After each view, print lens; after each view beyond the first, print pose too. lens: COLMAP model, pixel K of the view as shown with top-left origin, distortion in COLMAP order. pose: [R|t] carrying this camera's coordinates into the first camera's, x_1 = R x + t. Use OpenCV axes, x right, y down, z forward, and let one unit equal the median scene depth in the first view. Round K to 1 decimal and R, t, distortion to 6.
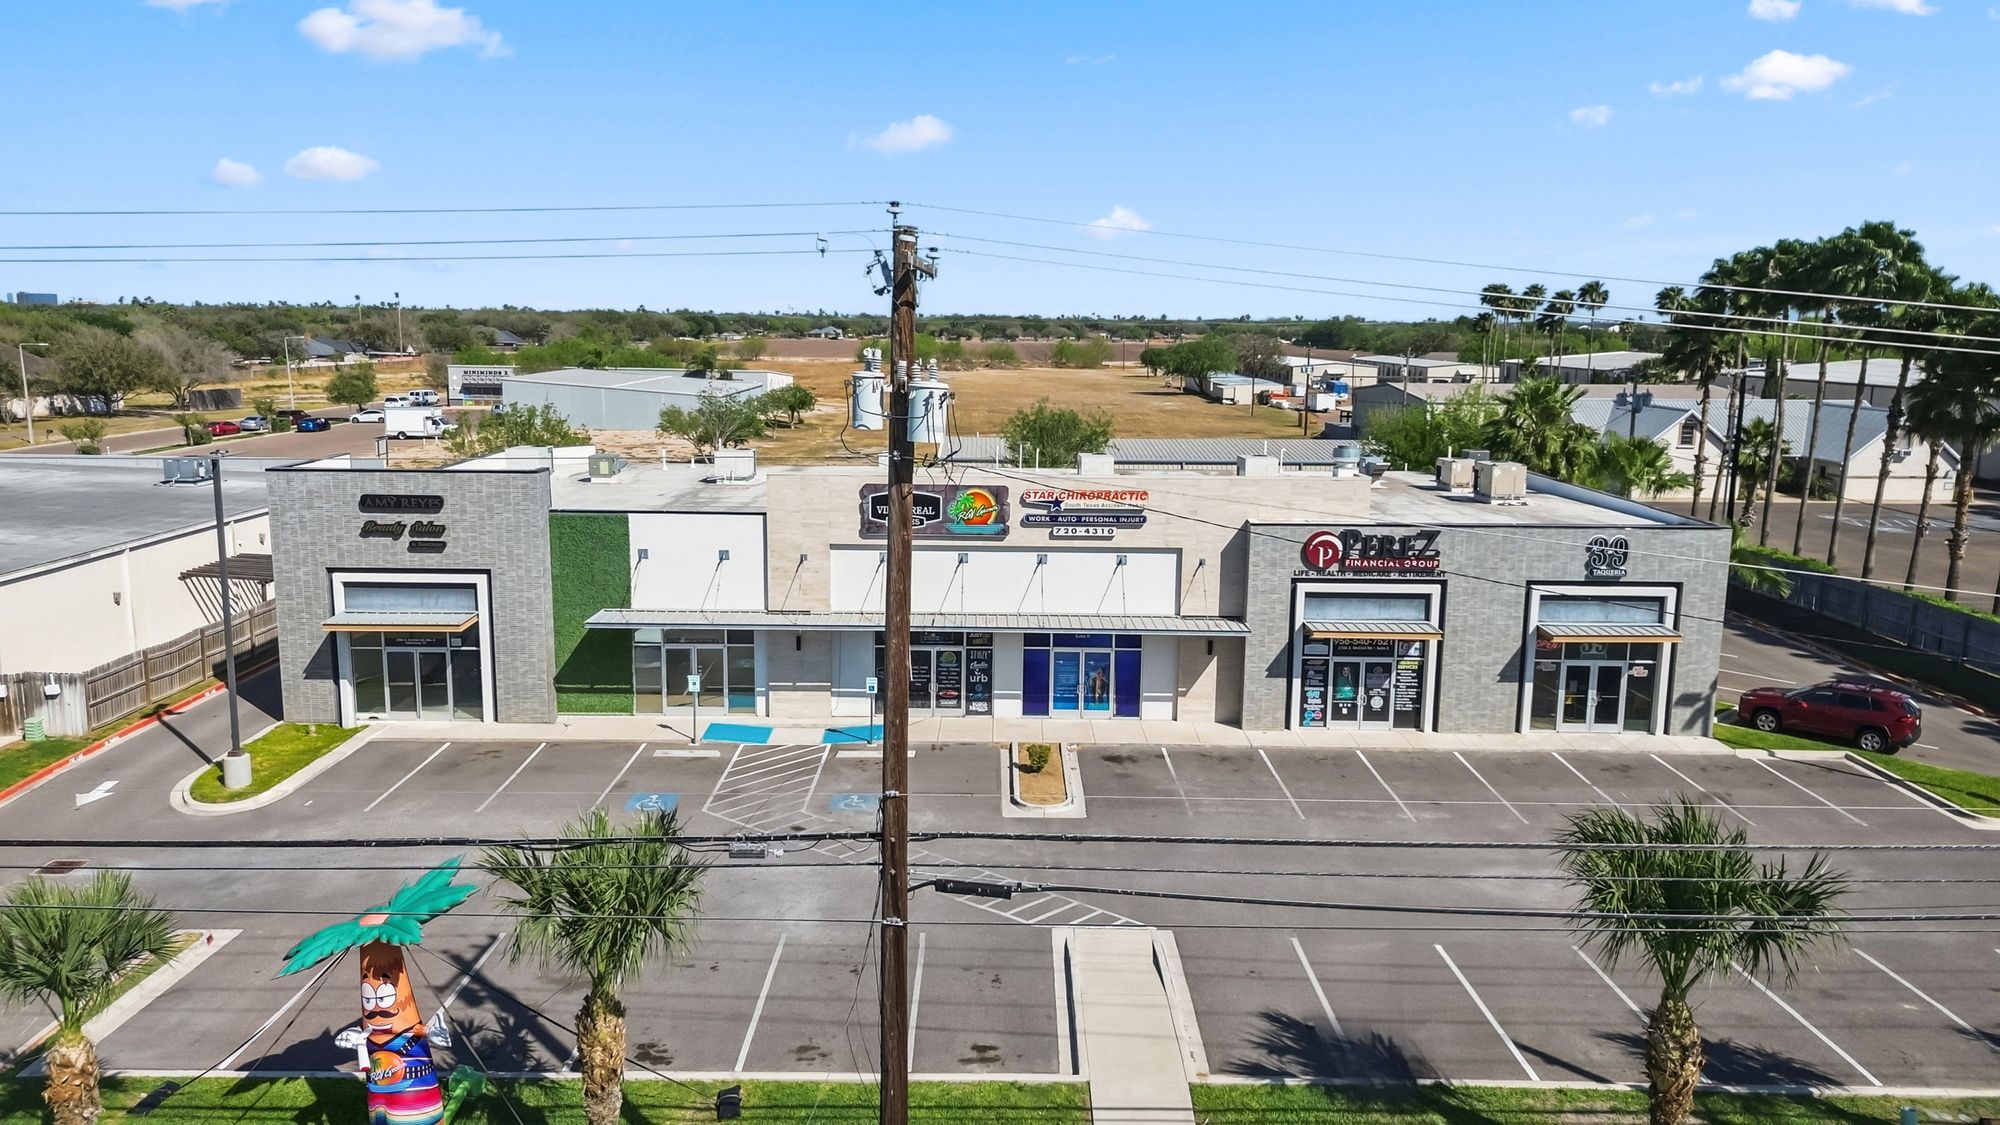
lens RADIAL K [[1434.8, 0, 991.9], [0, 1434.8, 549.1], [0, 0, 1]] dist [0.039479, -0.029450]
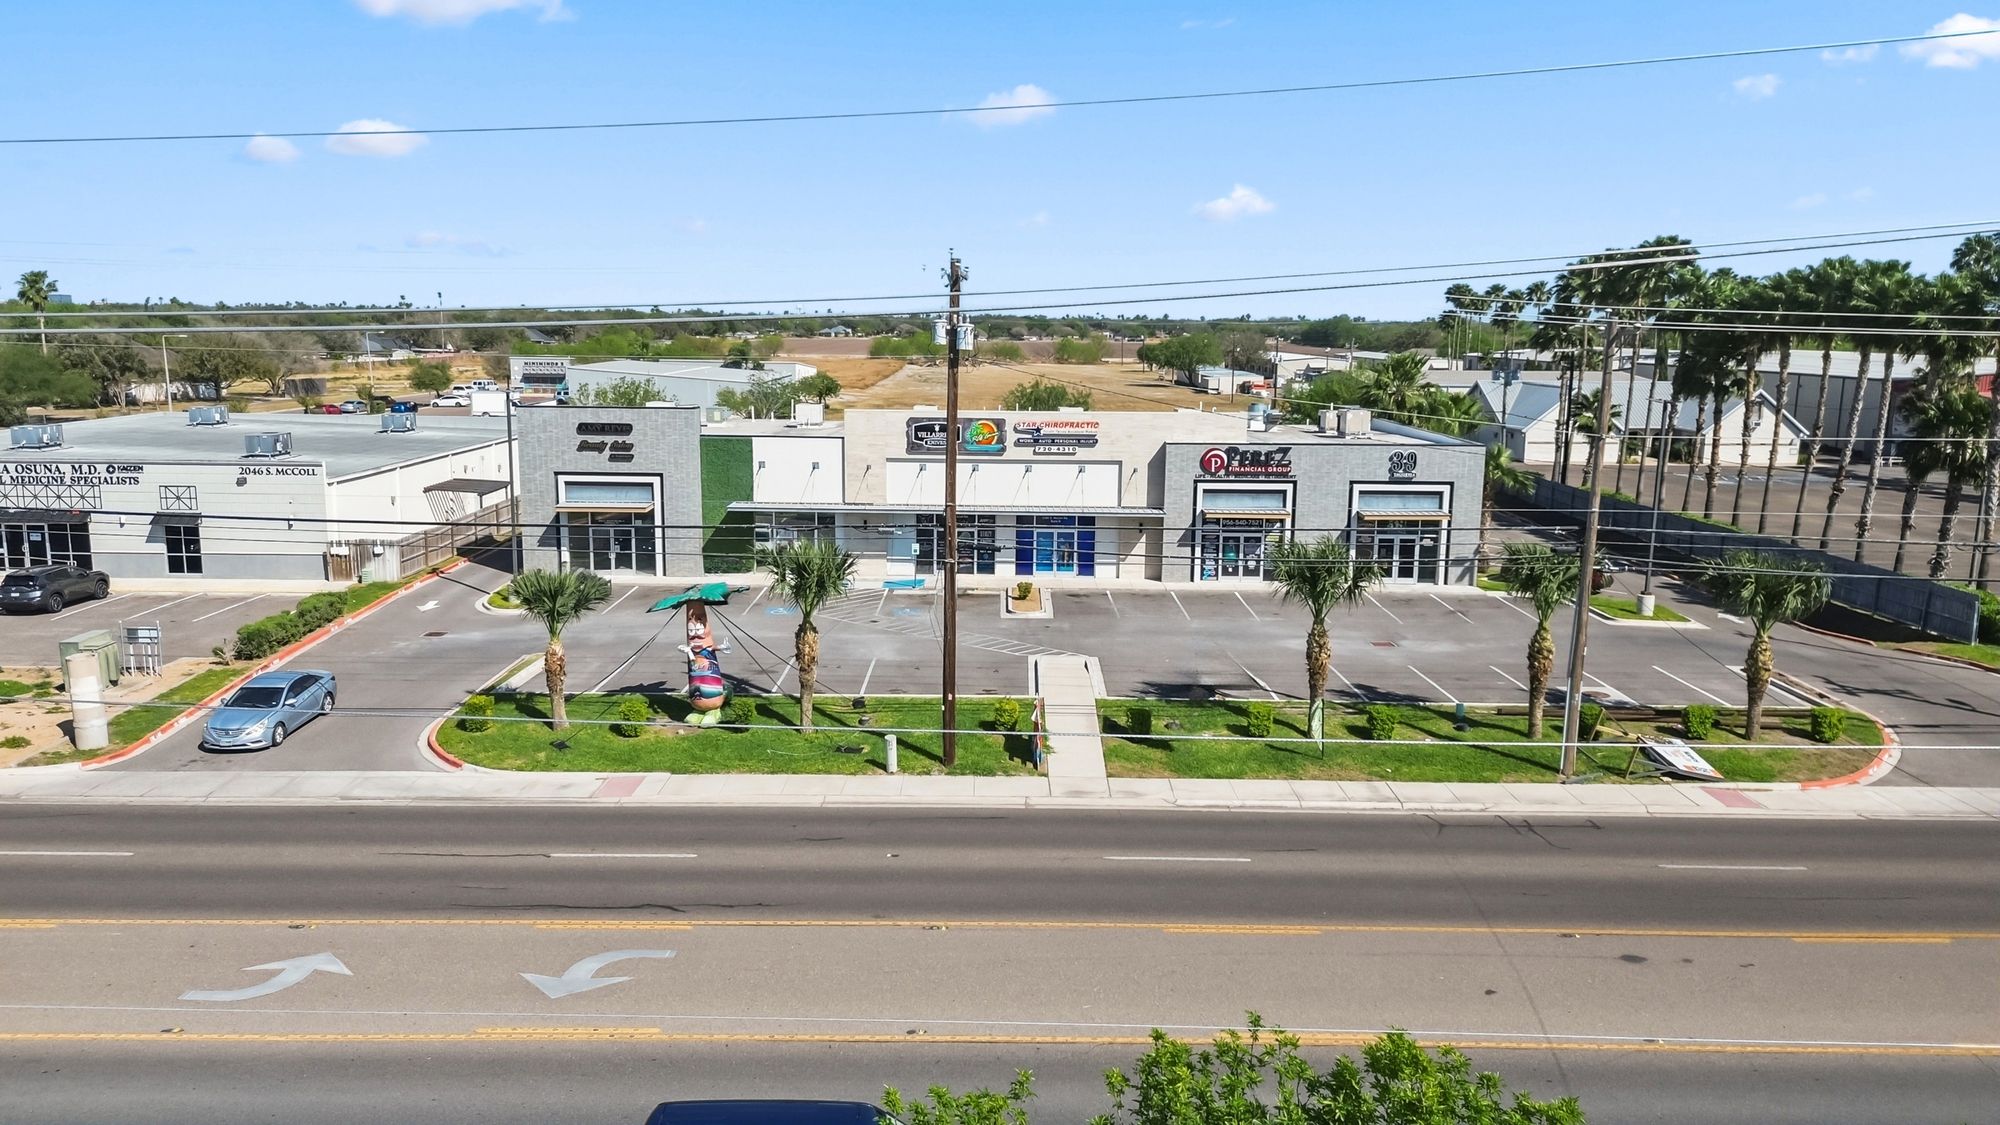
lens RADIAL K [[1434.8, 0, 995.0], [0, 1434.8, 554.9], [0, 0, 1]] dist [0.039479, -0.029450]
pose [[0.999998, -0.000189, -0.002071, 0.003394], [0.000197, 0.999993, 0.003615, 0.091976], [0.002070, -0.003615, 0.999991, -0.492941]]
